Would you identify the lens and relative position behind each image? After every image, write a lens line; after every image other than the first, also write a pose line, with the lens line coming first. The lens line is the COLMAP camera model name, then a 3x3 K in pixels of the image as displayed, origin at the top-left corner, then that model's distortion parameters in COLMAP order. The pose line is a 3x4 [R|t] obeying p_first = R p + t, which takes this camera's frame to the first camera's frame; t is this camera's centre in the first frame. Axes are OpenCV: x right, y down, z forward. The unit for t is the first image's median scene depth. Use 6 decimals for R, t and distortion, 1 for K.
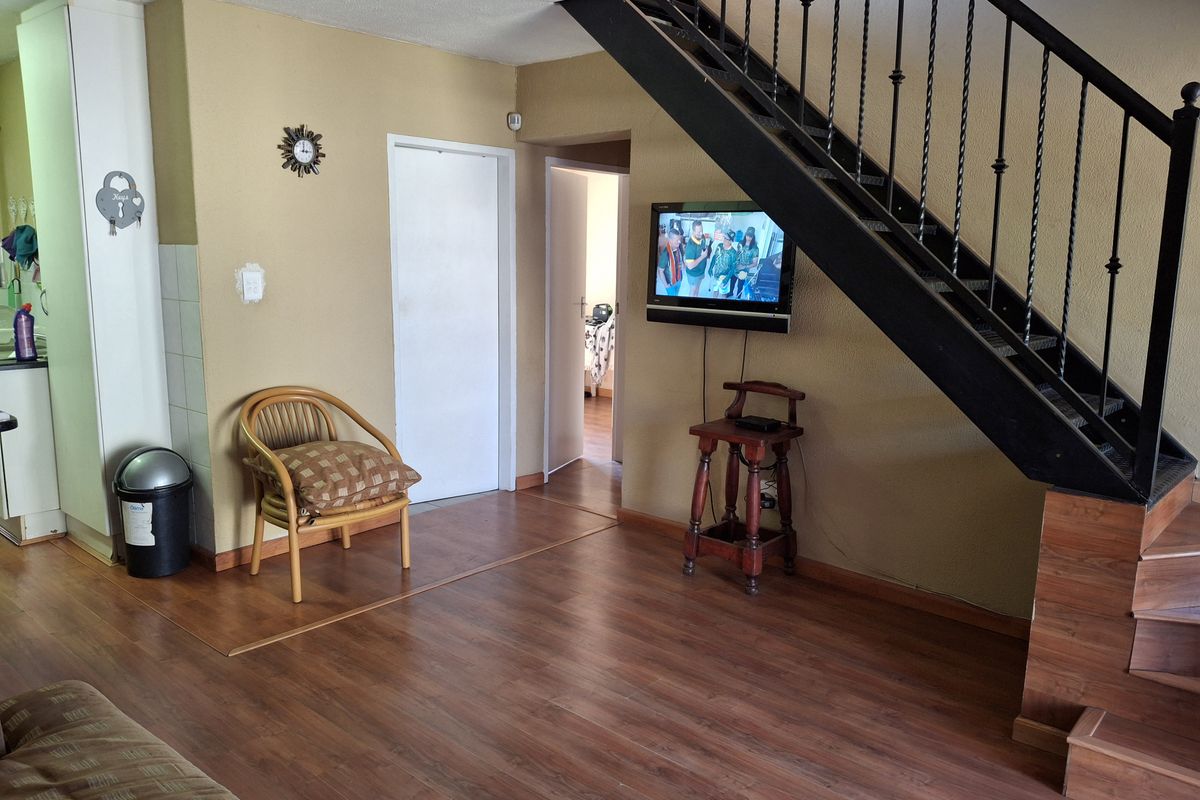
lens RADIAL K [[903.6, 0, 600.0], [0, 903.6, 400.0], [0, 0, 1]] dist [-0.000804, -0.000162]
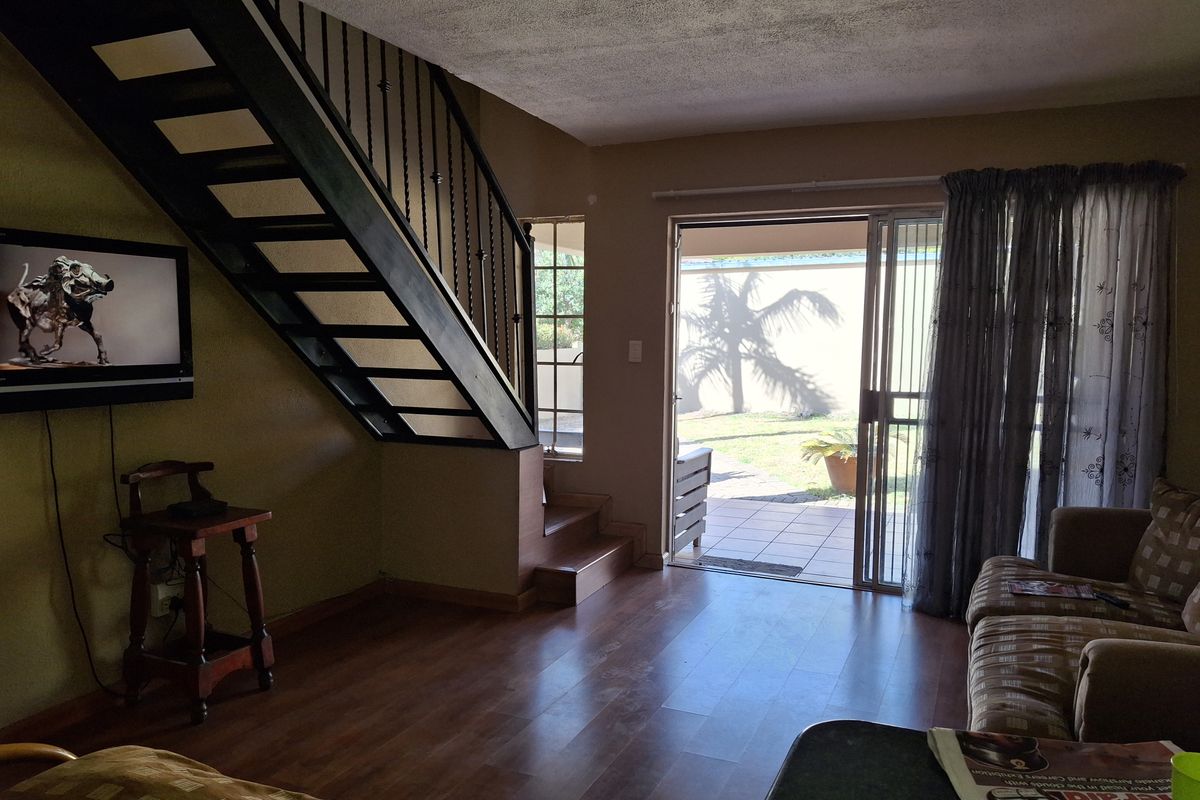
lens RADIAL K [[903.6, 0, 600.0], [0, 903.6, 400.0], [0, 0, 1]] dist [-0.000804, -0.000162]
pose [[-0.348875, -0.086311, 0.933186, -0.735204], [0.139707, 0.979834, 0.142855, -0.141038], [-0.926697, 0.180211, -0.329782, 0.921067]]
